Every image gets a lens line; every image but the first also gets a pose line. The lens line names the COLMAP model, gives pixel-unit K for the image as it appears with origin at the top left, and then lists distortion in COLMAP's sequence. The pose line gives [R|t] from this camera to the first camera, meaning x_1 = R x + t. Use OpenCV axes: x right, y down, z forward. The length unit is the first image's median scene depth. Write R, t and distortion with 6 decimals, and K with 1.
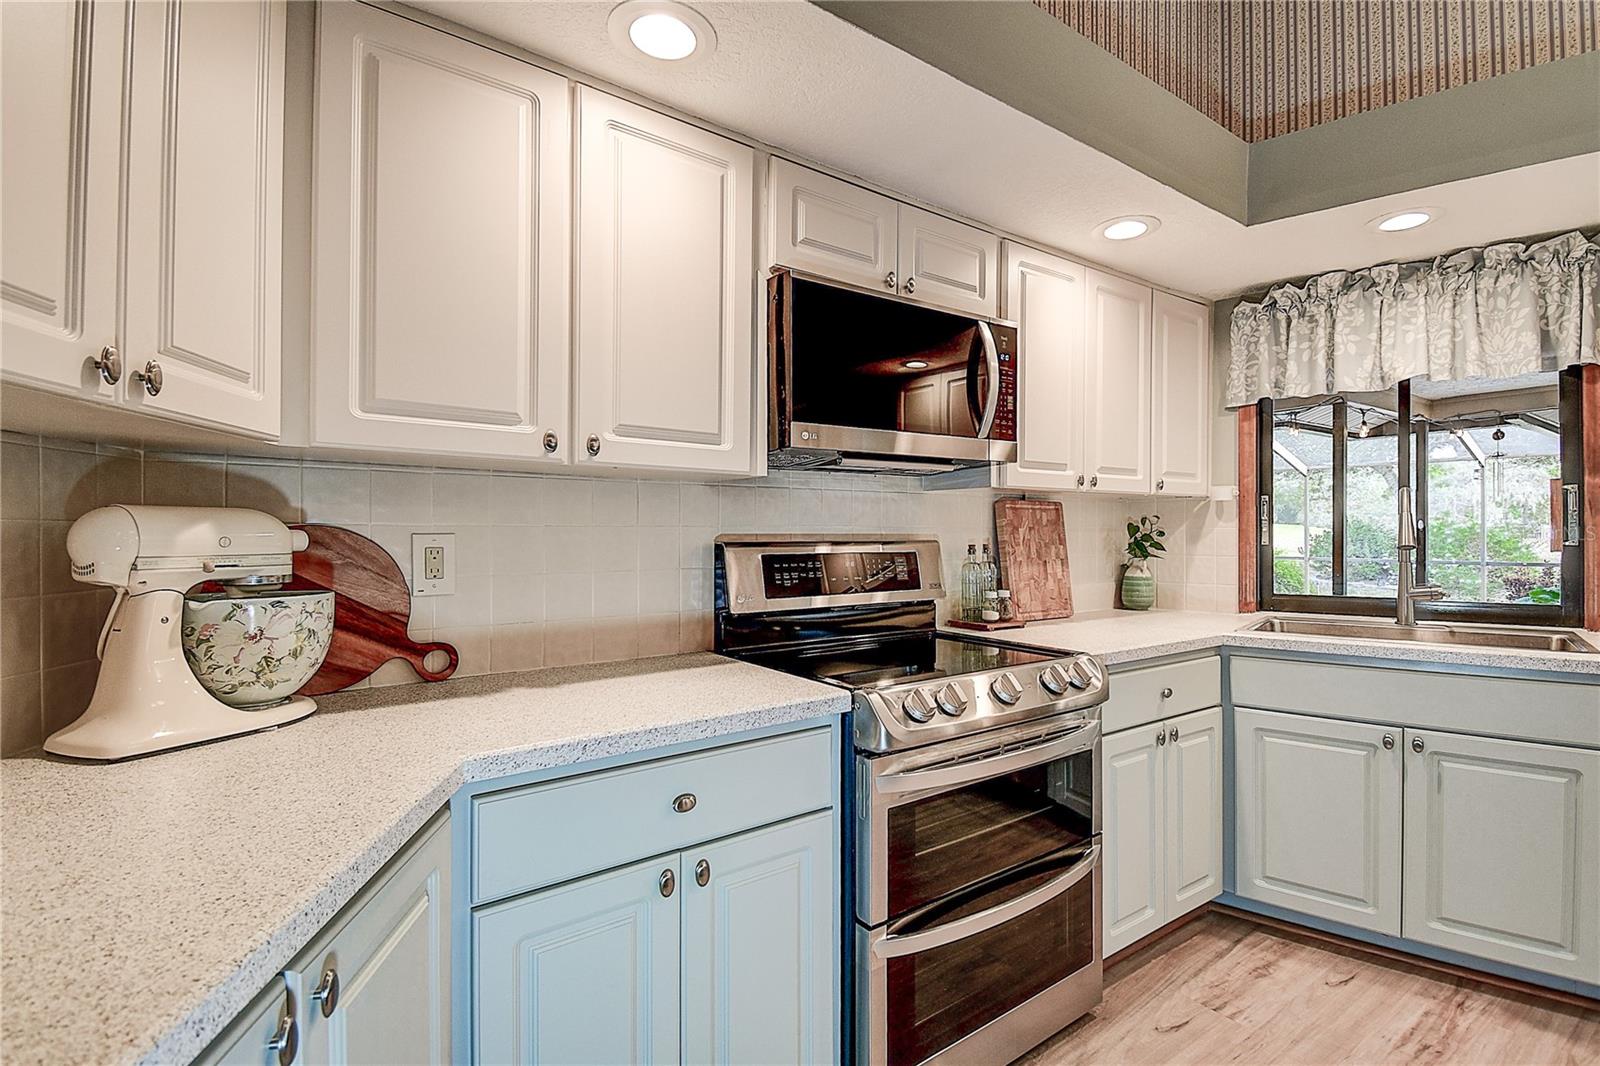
lens RADIAL K [[759.1, 0, 852.9], [0, 759.1, 533.4], [0, 0, 1]] dist [0.040828, -0.037969]
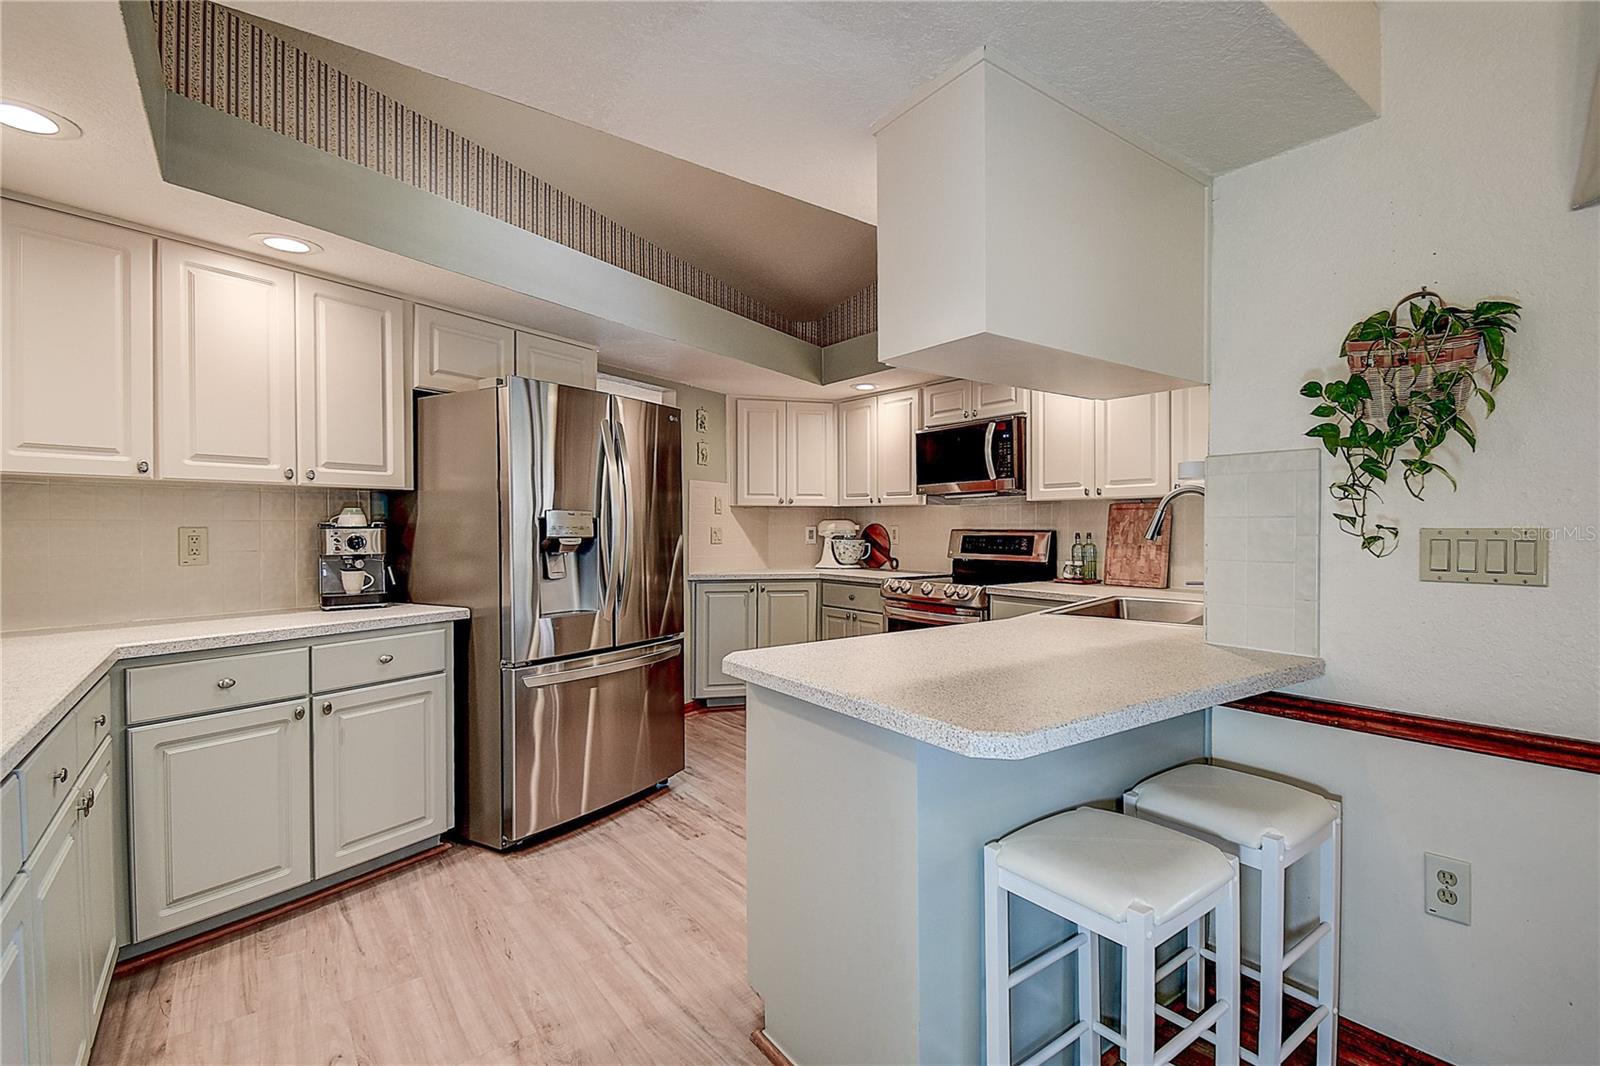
lens RADIAL K [[746.6, 0, 848.7], [0, 746.6, 533.4], [0, 0, 1]] dist [0.035582, -0.027631]
pose [[0.023106, 0.013124, -0.999647, 2.596620], [-0.000235, 0.999914, 0.013122, -0.007929], [0.999733, -0.000069, 0.023107, 0.681622]]
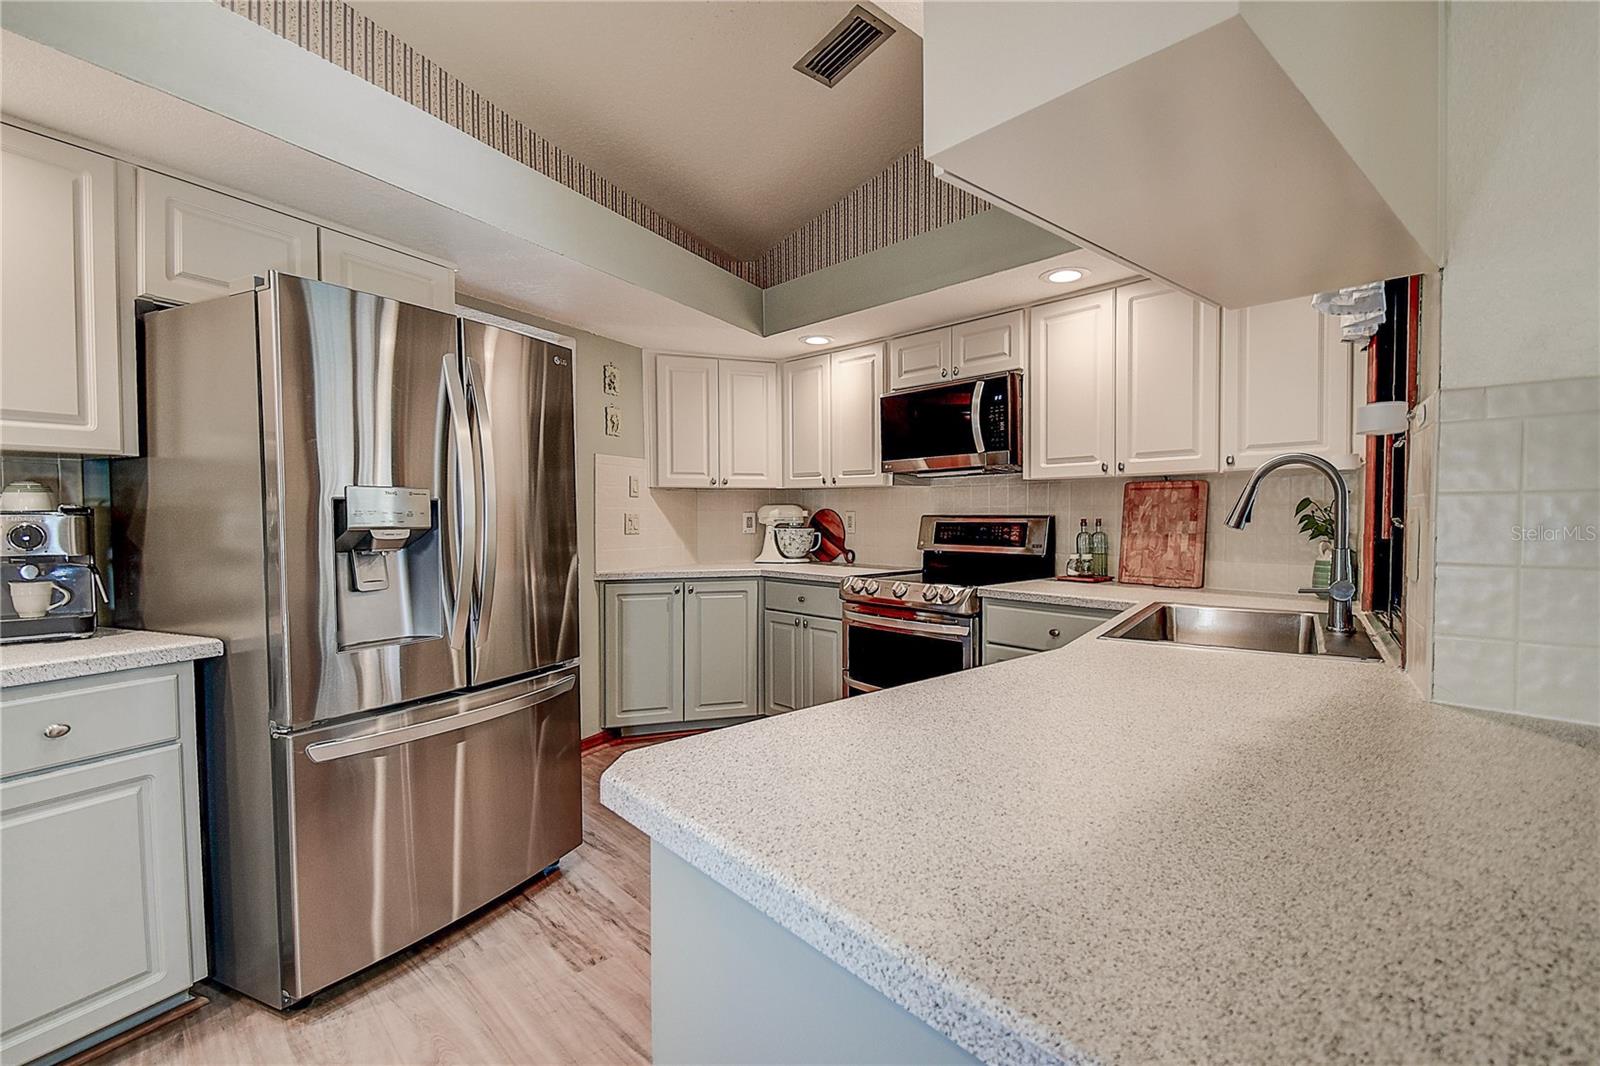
lens RADIAL K [[746.6, 0, 848.7], [0, 746.6, 533.4], [0, 0, 1]] dist [0.035582, -0.027631]
pose [[0.114036, 0.029963, -0.993025, 2.082640], [0.001964, 0.999536, 0.030385, -0.001553], [0.993475, -0.005416, 0.113924, 0.641814]]
